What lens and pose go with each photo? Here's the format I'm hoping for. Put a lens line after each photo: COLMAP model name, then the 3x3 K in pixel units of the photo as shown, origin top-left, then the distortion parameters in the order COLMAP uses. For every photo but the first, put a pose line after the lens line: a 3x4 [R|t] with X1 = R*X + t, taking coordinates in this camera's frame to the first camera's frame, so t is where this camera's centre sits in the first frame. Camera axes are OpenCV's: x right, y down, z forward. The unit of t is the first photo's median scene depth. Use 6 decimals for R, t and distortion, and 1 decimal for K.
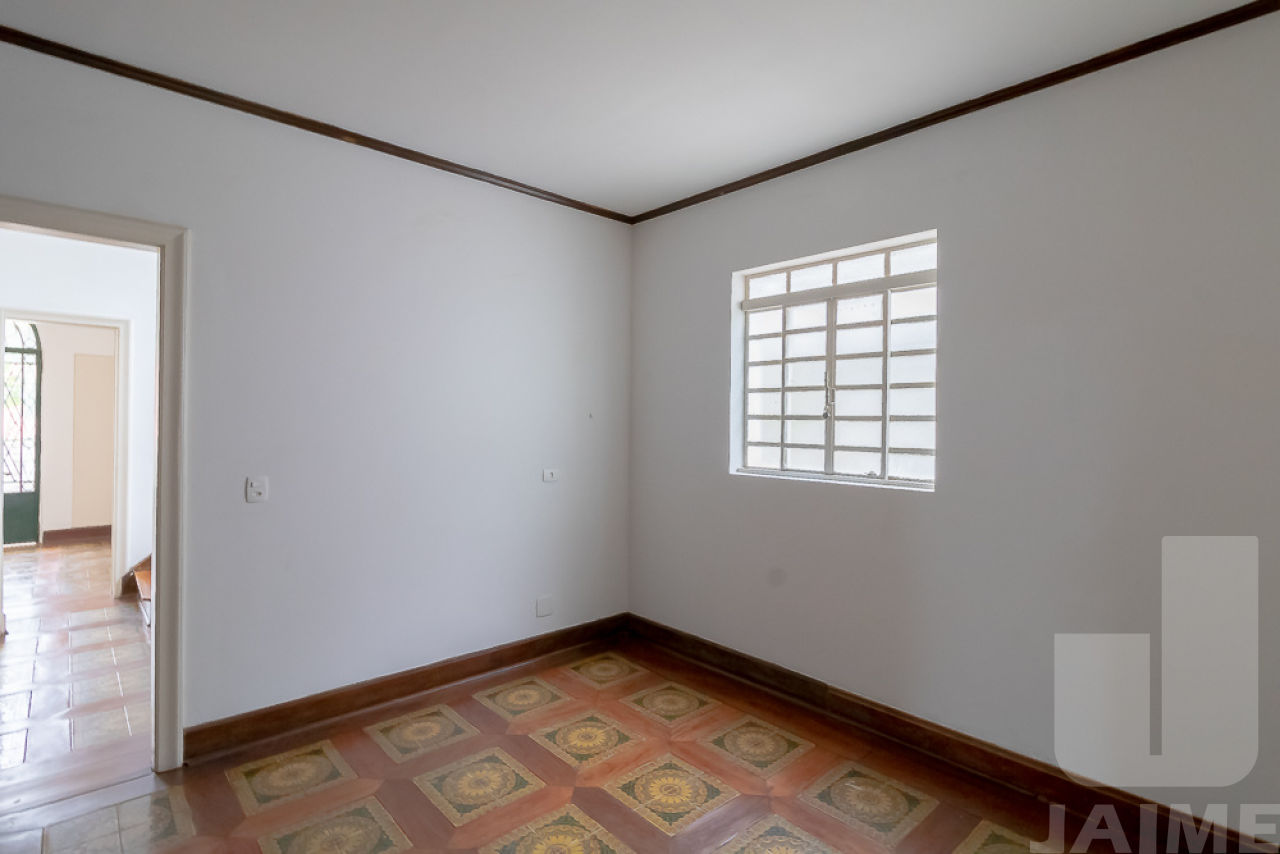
lens RADIAL K [[632.1, 0, 640.0], [0, 632.1, 427.0], [0, 0, 1]] dist [0.020650, 0.000156]
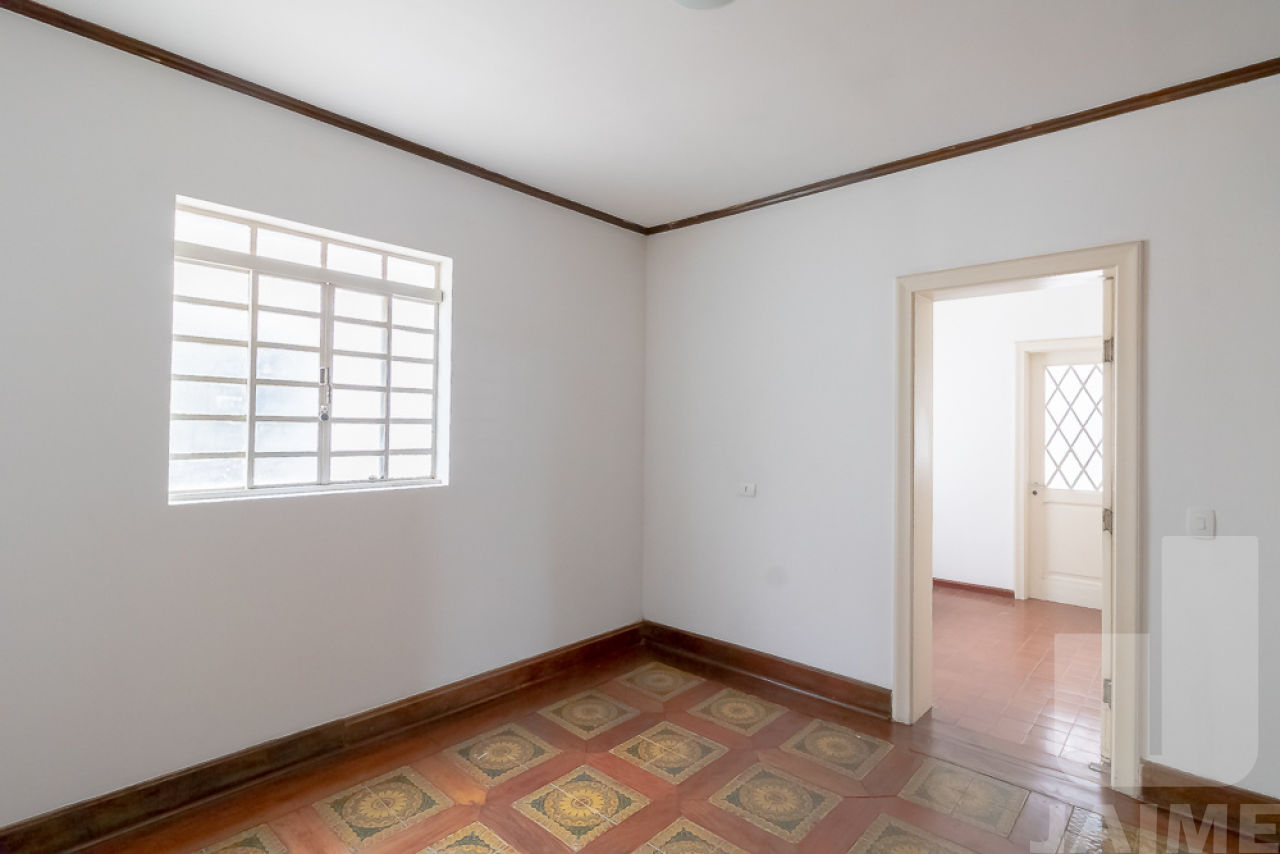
lens RADIAL K [[624.0, 0, 640.0], [0, 624.0, 427.0], [0, 0, 1]] dist [0.000017, -0.000033]
pose [[-0.090243, -0.010135, 0.995868, -0.628567], [-0.000694, 0.999949, 0.010114, -0.014062], [-0.995920, 0.000221, -0.090245, 0.683647]]
